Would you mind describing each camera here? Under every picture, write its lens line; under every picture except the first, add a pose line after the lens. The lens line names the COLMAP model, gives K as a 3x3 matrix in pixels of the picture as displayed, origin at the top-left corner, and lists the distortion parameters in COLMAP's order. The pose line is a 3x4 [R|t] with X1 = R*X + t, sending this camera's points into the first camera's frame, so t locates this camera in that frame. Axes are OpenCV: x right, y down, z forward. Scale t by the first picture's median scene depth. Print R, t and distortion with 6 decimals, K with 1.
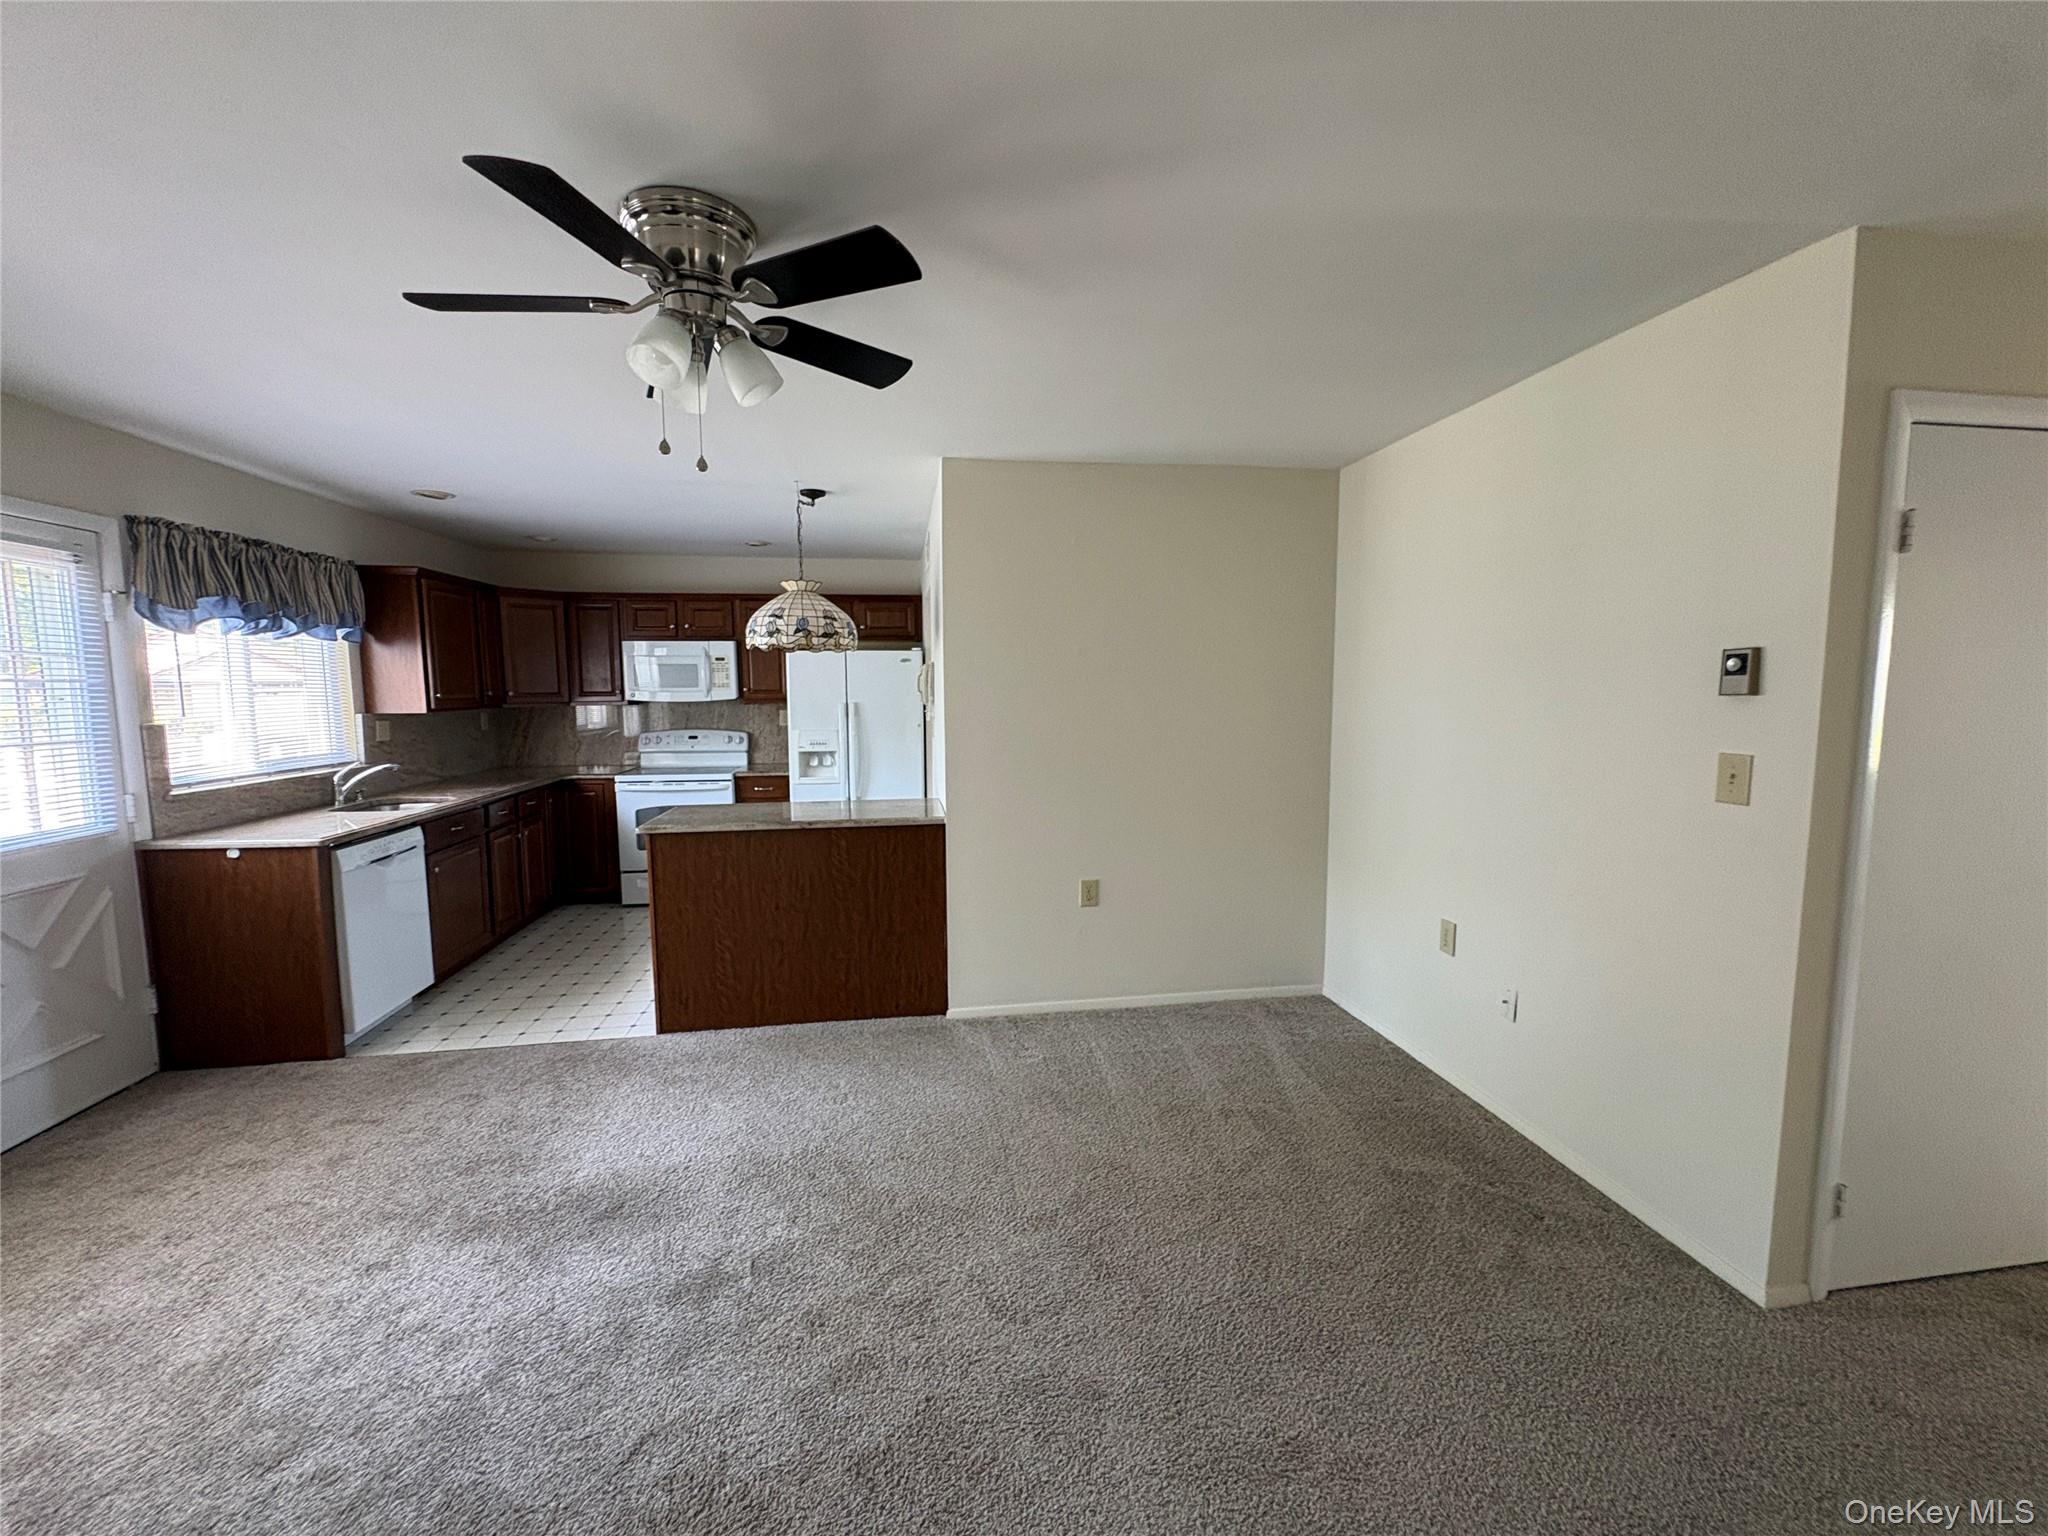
lens RADIAL K [[820.2, 0, 1026.5], [0, 820.2, 763.6], [0, 0, 1]] dist [-0.003457, 0.000945]
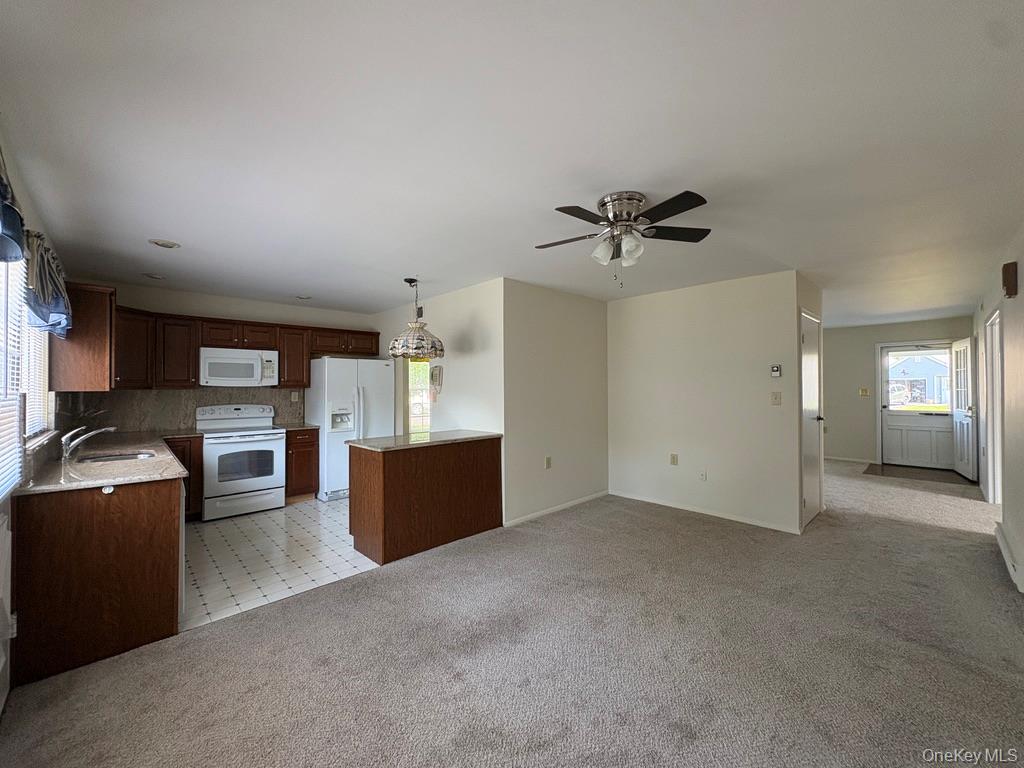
lens RADIAL K [[410.1, 0, 512.8], [0, 410.1, 382.1], [0, 0, 1]] dist [-0.003457, 0.000945]
pose [[0.822226, 0.006765, 0.569121, -0.622087], [0.054171, 0.994460, -0.090084, 0.024295], [-0.566578, 0.104899, 0.817304, 0.055420]]
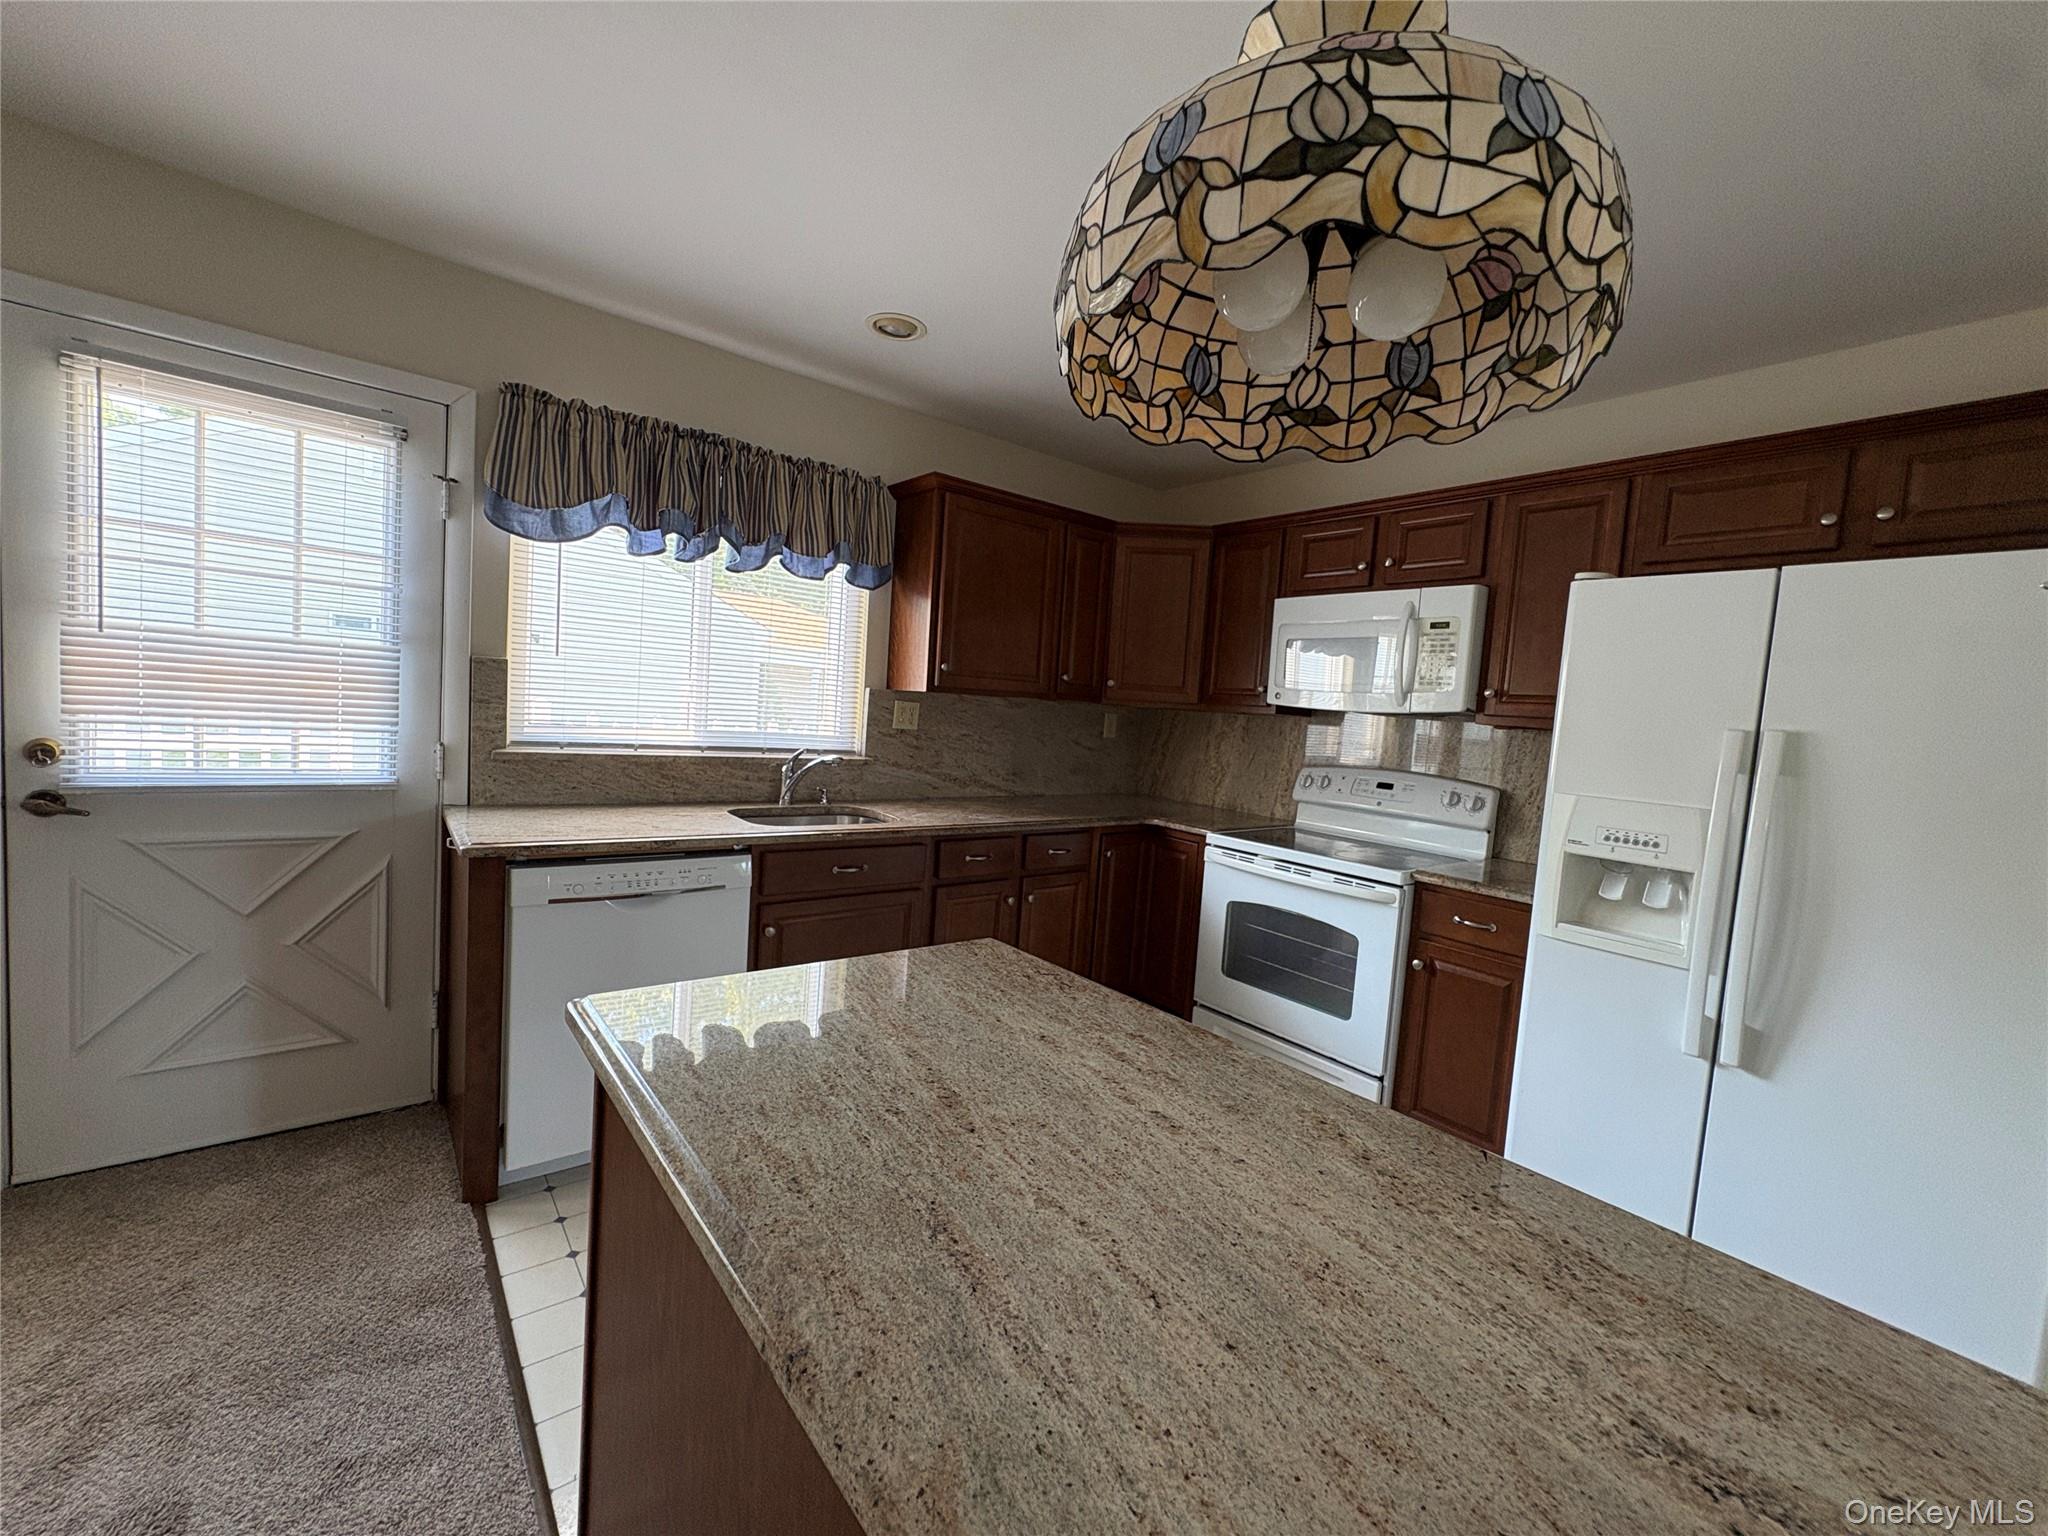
lens RADIAL K [[820.2, 0, 1024.0], [0, 820.2, 768.4], [0, 0, 1]] dist [-0.003457, 0.000945]
pose [[0.492601, 0.103158, -0.864120, -0.112677], [-0.152989, 0.987751, 0.030703, -0.035460], [0.856702, 0.117077, 0.502349, 0.810532]]
